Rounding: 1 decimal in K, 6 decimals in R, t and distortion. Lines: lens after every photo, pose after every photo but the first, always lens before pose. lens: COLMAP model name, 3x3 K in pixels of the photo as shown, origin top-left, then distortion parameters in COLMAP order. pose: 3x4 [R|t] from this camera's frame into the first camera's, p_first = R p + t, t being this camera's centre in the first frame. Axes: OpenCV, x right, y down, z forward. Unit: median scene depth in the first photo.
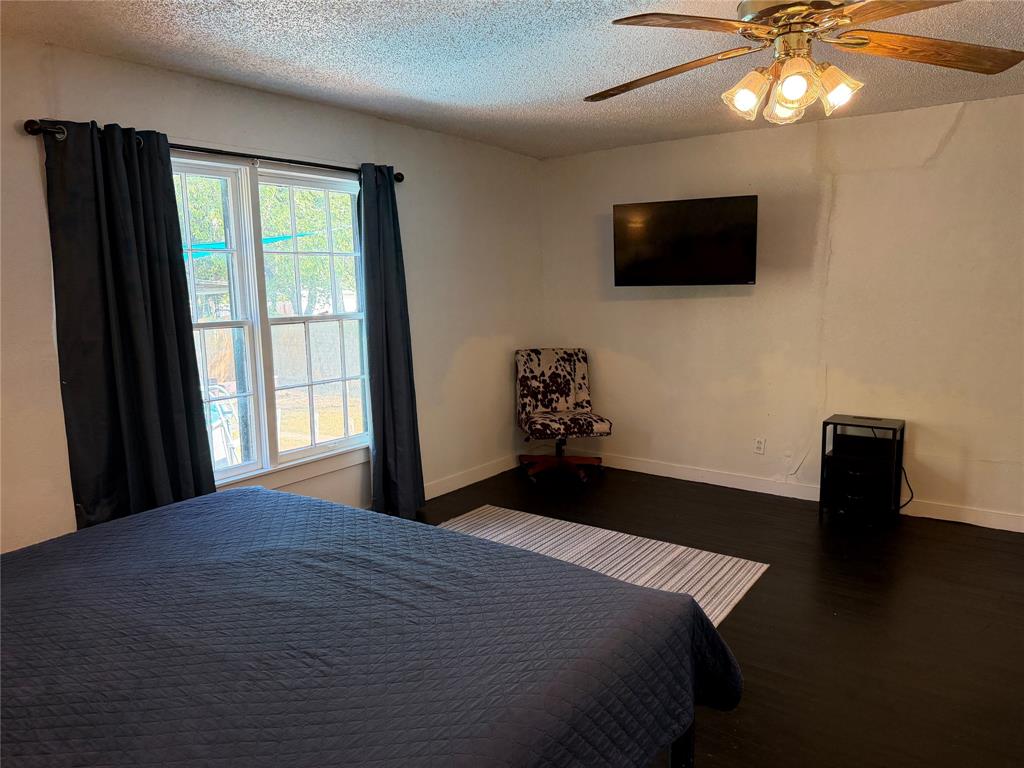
lens RADIAL K [[725.4, 0, 514.4], [0, 725.4, 392.2], [0, 0, 1]] dist [0.028746, -0.026475]
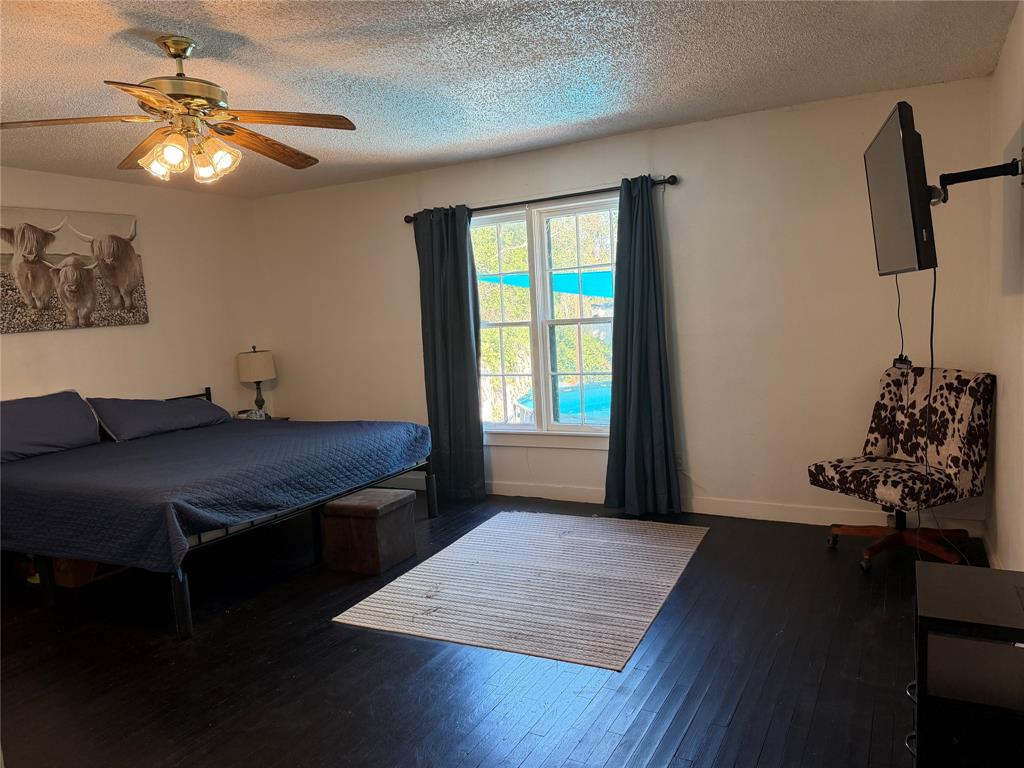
lens RADIAL K [[725.4, 0, 516.5], [0, 725.4, 377.4], [0, 0, 1]] dist [0.028746, -0.026475]
pose [[0.124525, 0.090026, -0.988124, 0.664332], [-0.104317, 0.991544, 0.077191, -0.064731], [0.986718, 0.093466, 0.132863, 0.543159]]
